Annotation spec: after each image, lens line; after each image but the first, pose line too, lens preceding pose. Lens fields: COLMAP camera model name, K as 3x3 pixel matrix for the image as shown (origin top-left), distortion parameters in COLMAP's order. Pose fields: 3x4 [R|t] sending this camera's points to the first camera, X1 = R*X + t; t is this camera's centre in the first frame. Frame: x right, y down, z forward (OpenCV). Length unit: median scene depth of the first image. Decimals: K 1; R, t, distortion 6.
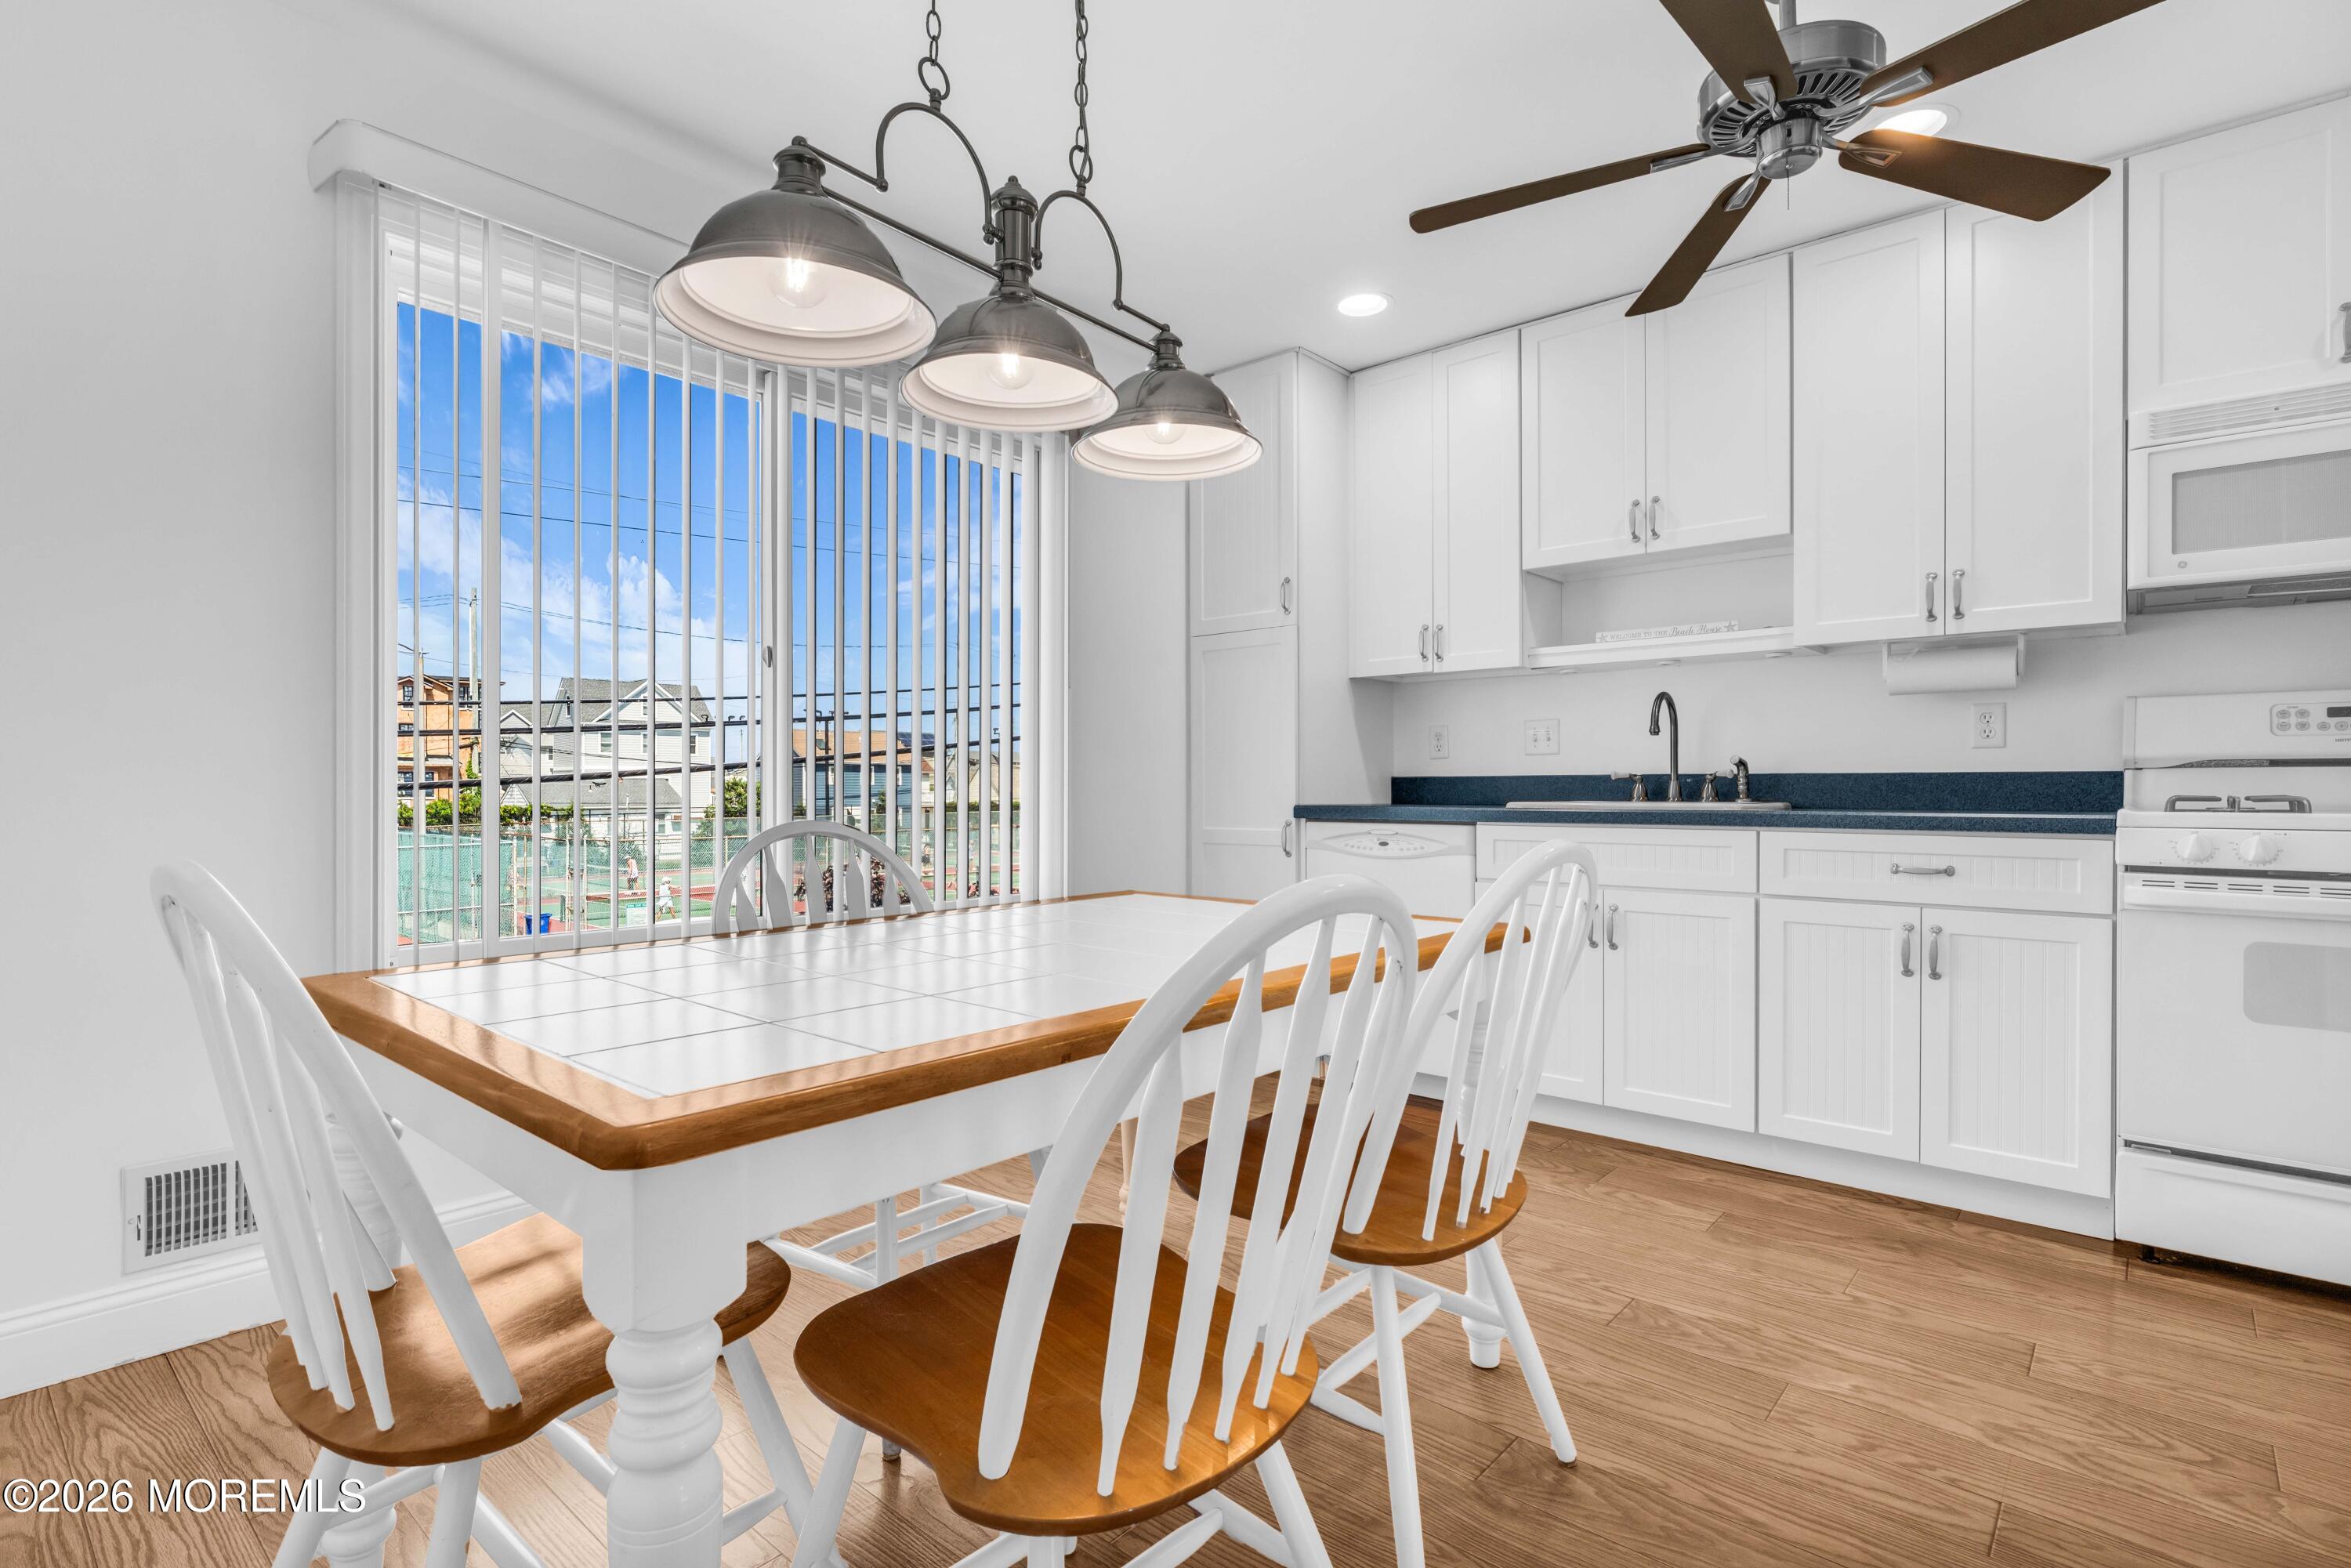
lens RADIAL K [[1132.2, 0, 1170.2], [0, 1132.2, 794.2], [0, 0, 1]] dist [0.000056, 0.000232]
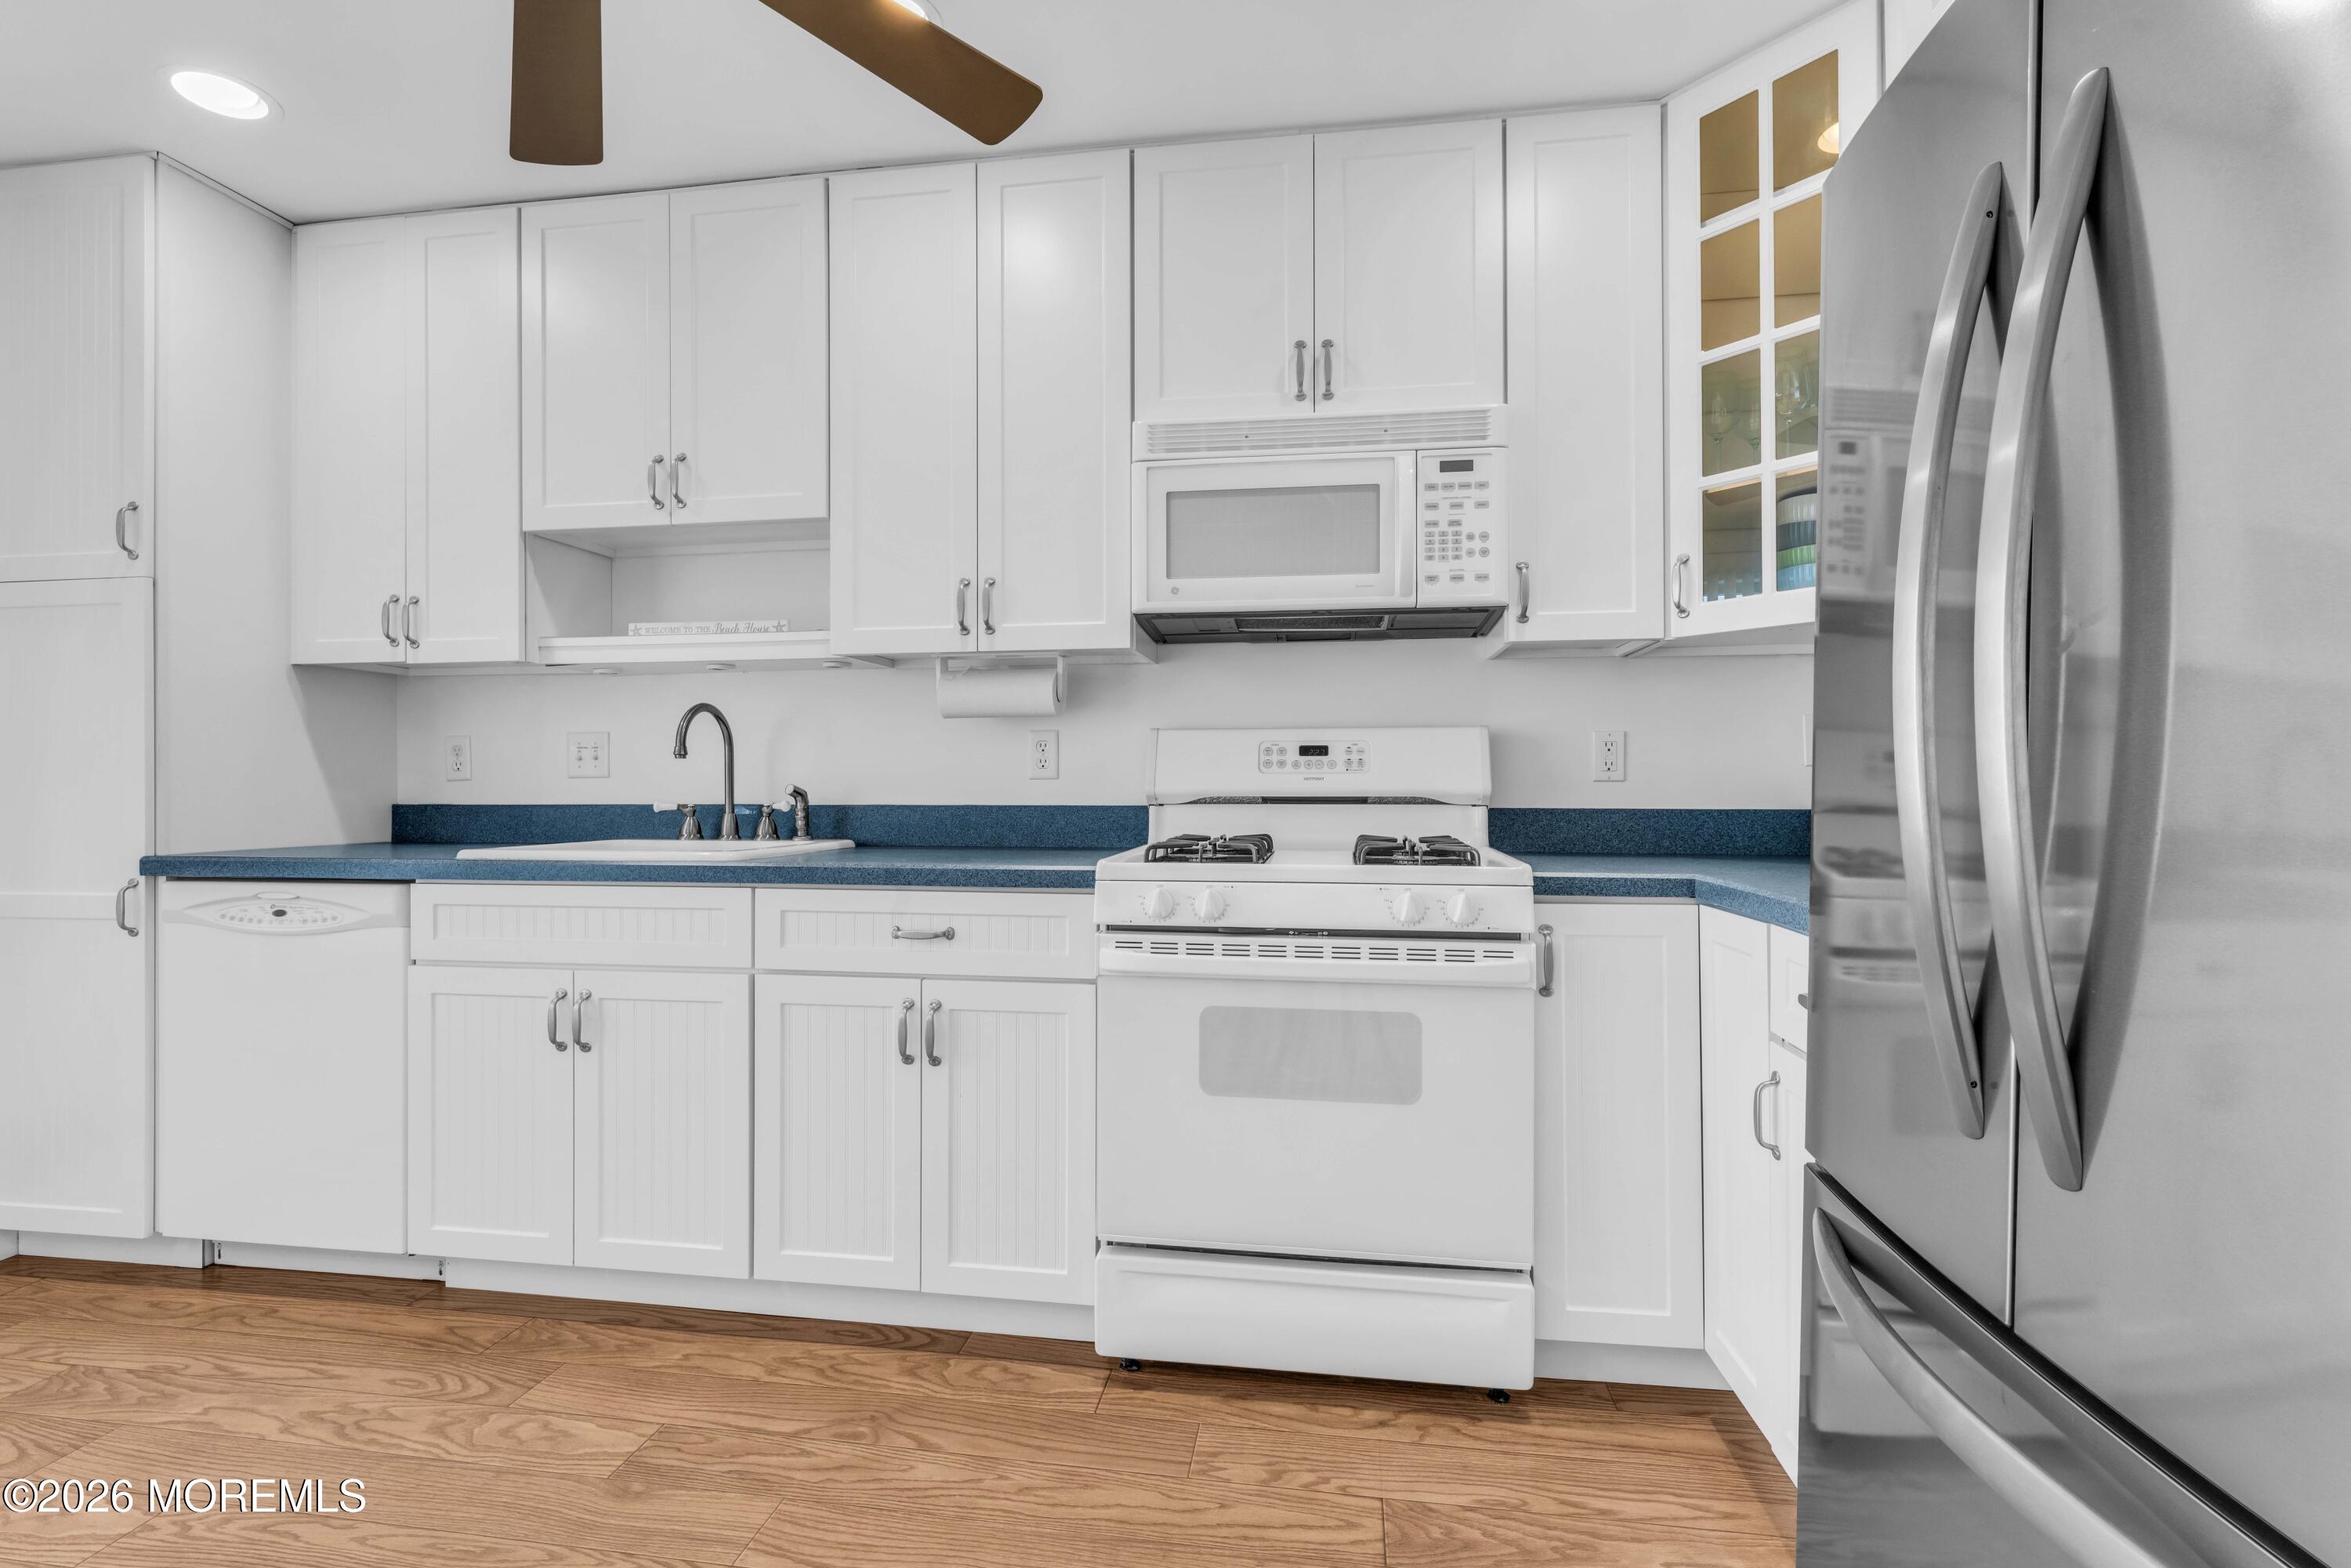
lens RADIAL K [[1097.1, 0, 1168.5], [0, 1097.1, 780.0], [0, 0, 1]] dist [-0.000735, -0.000376]
pose [[0.844685, 0.002070, 0.535260, 0.336050], [0.003836, 0.999943, -0.009921, -0.031017], [-0.535250, 0.010434, 0.844629, 0.198942]]
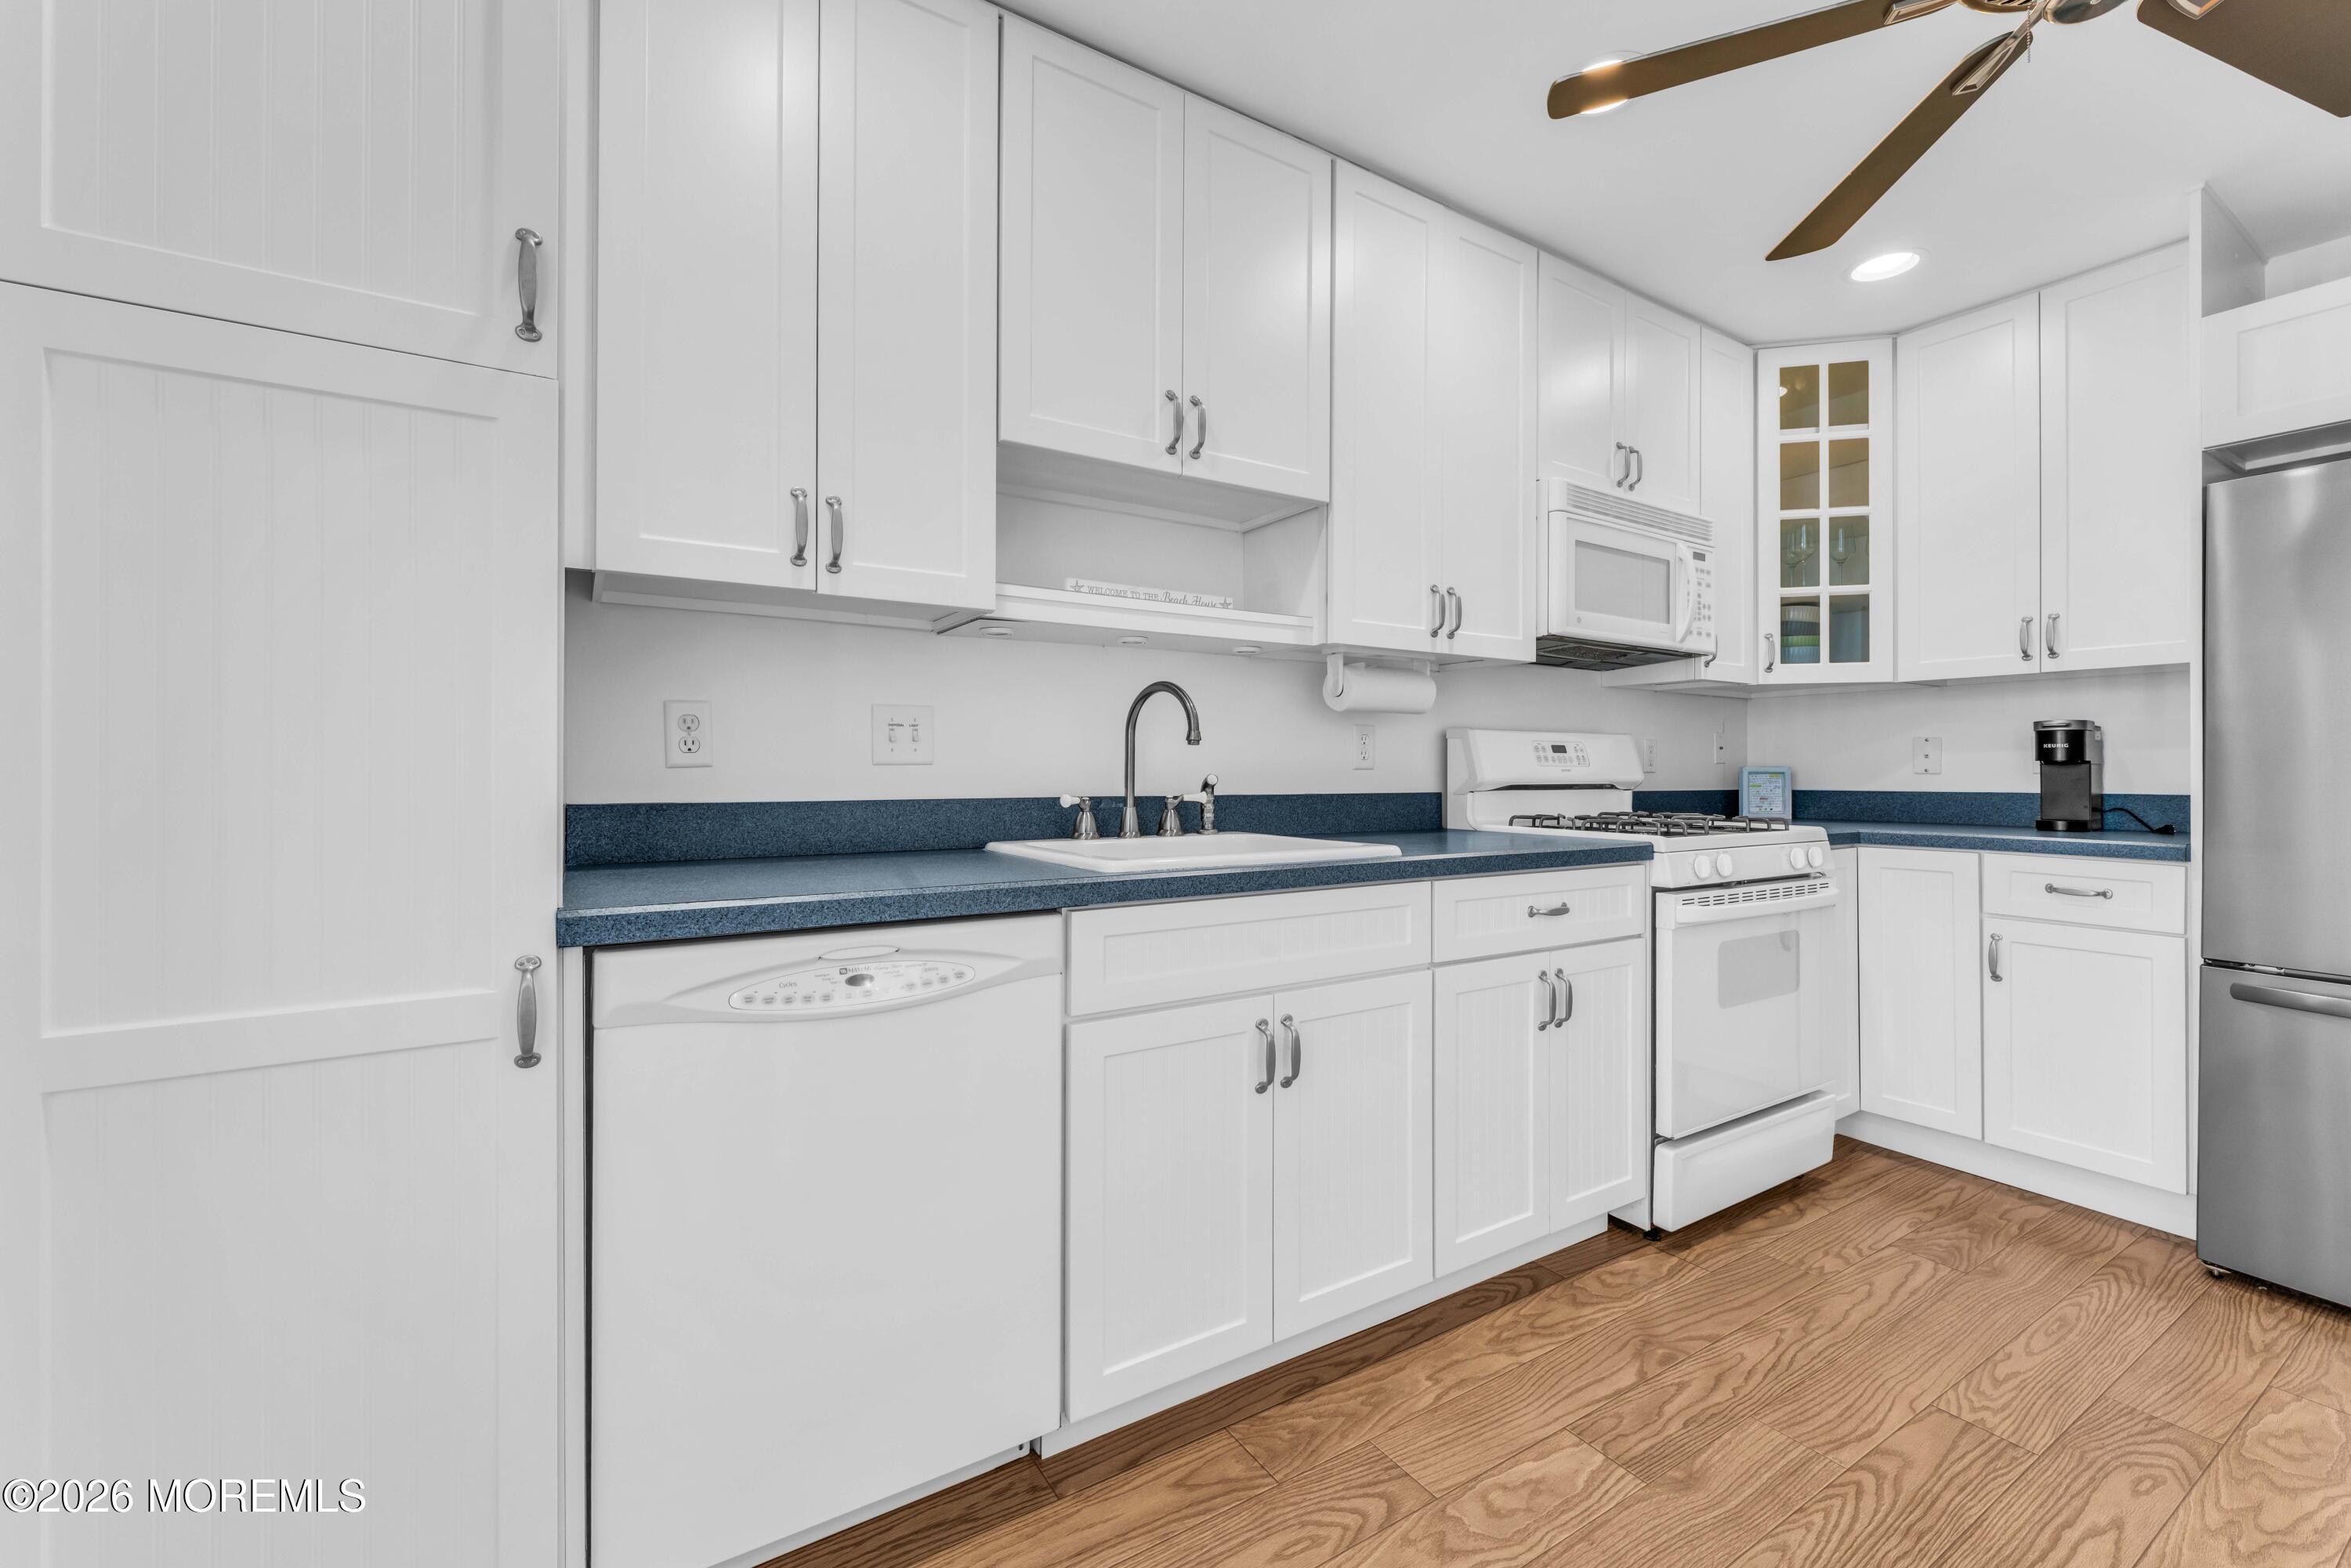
lens RADIAL K [[957.4, 0, 1179.7], [0, 957.4, 766.2], [0, 0, 1]] dist [-0.000919, -0.000198]
pose [[0.286357, 0.005838, 0.958105, -0.138735], [0.002688, 0.999973, -0.006896, -0.038288], [-0.958119, 0.004550, 0.286333, 0.921584]]
